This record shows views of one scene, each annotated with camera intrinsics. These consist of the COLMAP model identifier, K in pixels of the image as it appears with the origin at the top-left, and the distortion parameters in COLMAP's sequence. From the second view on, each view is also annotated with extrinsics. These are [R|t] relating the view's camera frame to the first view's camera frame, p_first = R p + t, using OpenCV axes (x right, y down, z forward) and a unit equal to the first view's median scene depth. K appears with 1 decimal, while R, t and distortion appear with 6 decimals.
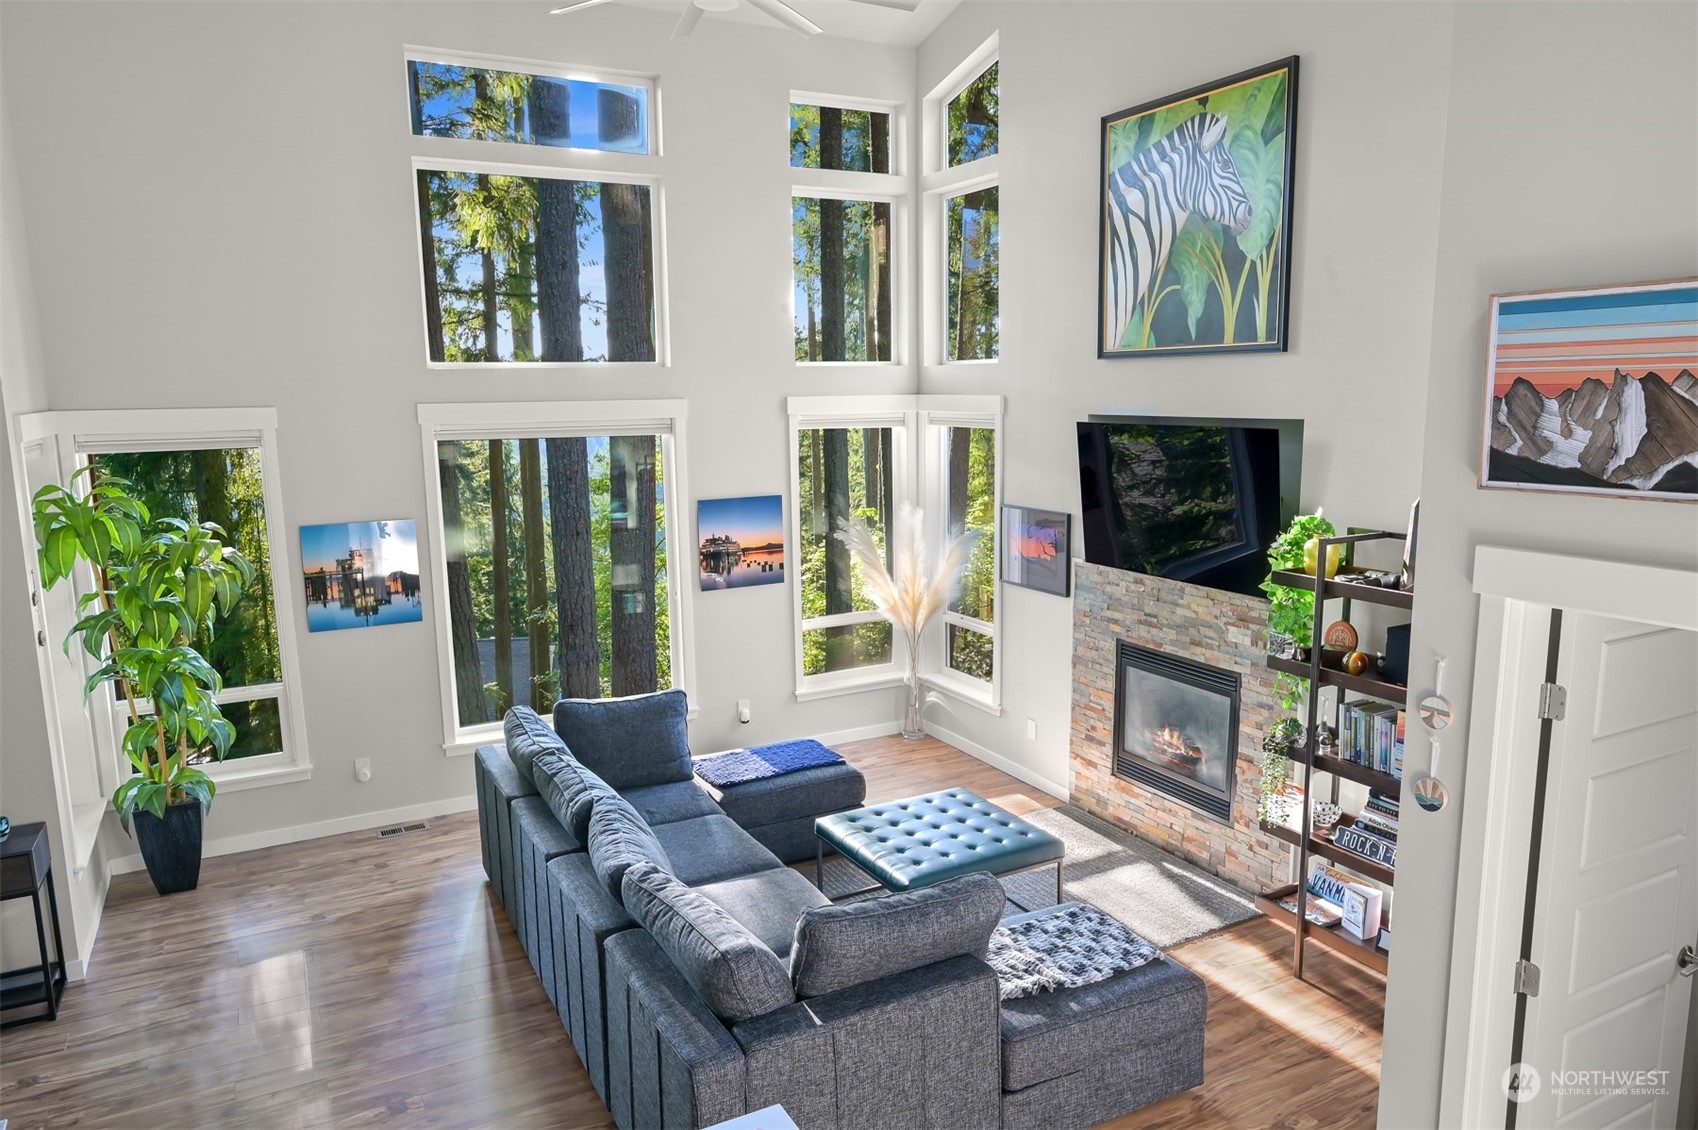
lens RADIAL K [[1144.3, 0, 849.7], [0, 1144.3, 567.3], [0, 0, 1]] dist [-0.003191, -0.001961]
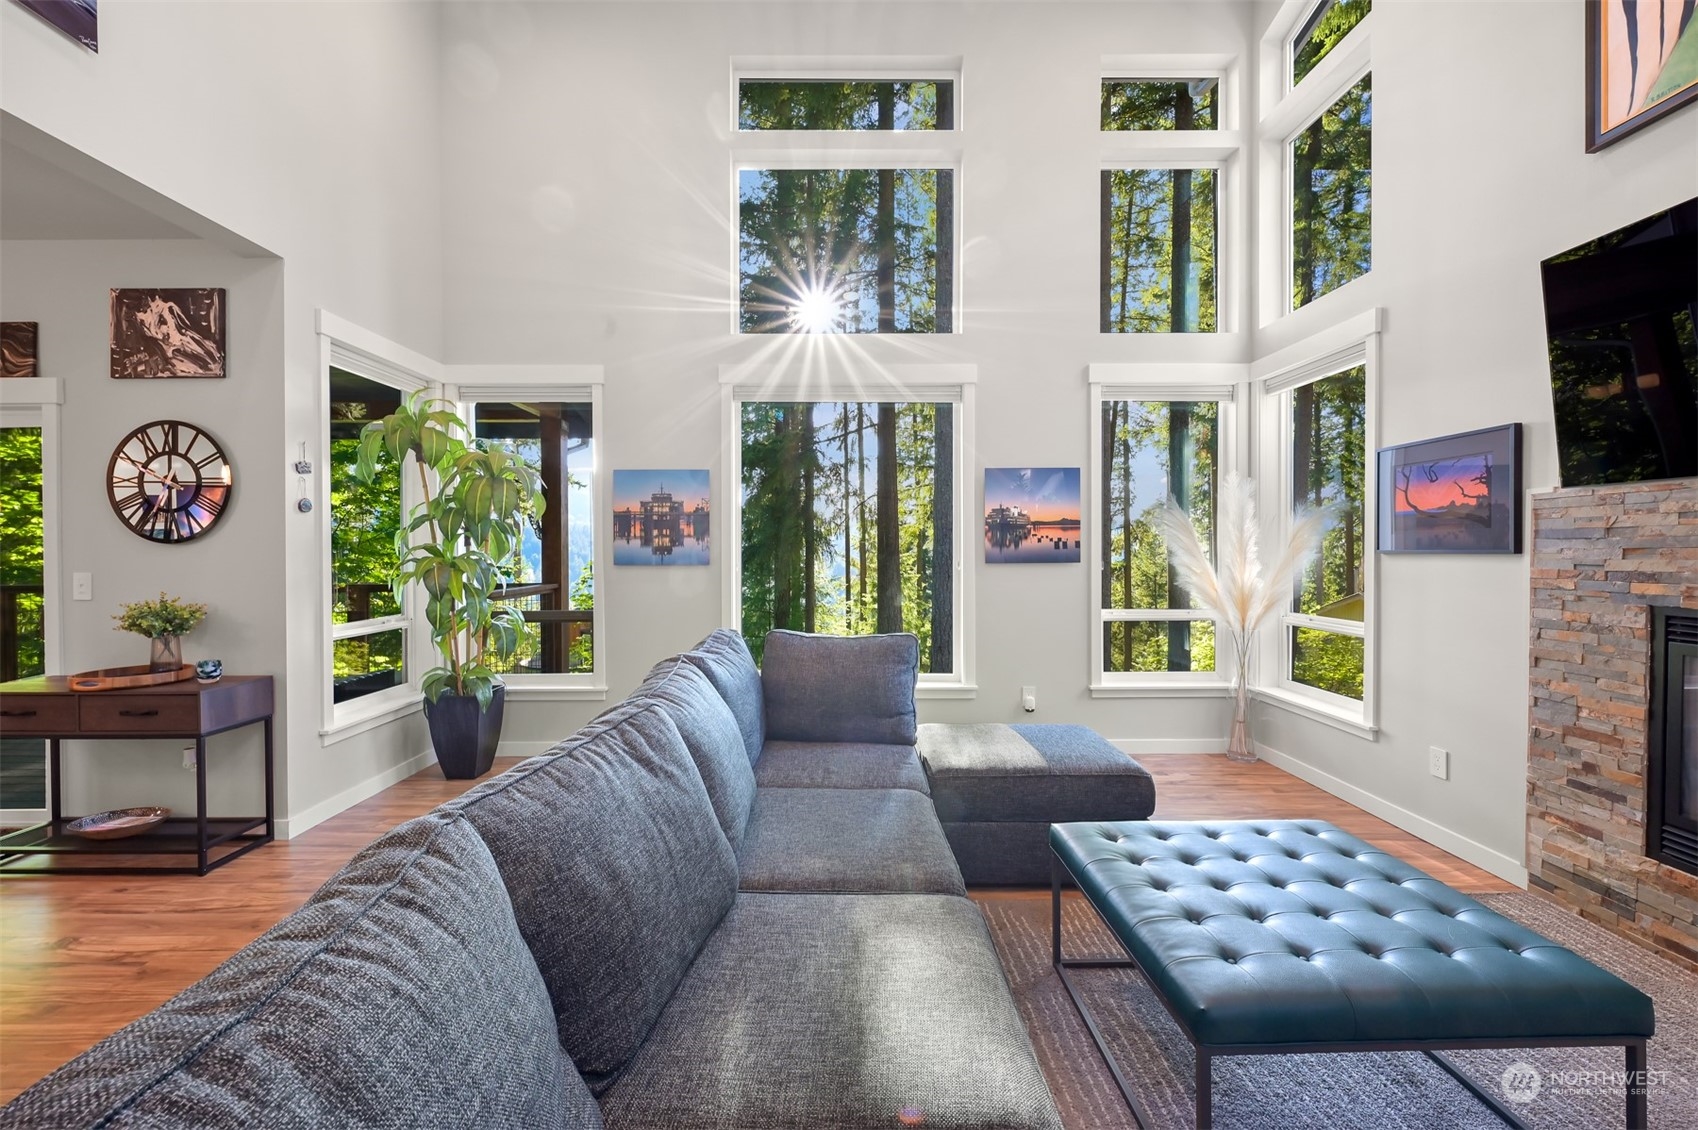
lens RADIAL K [[678.2, 0, 846.8], [0, 678.2, 558.1], [0, 0, 1]] dist [0.002054, -0.000052]
pose [[0.884517, 0.014961, -0.466268, 0.033355], [-0.085220, 0.987849, -0.129967, 0.103395], [0.458658, 0.154693, 0.875044, 0.463238]]
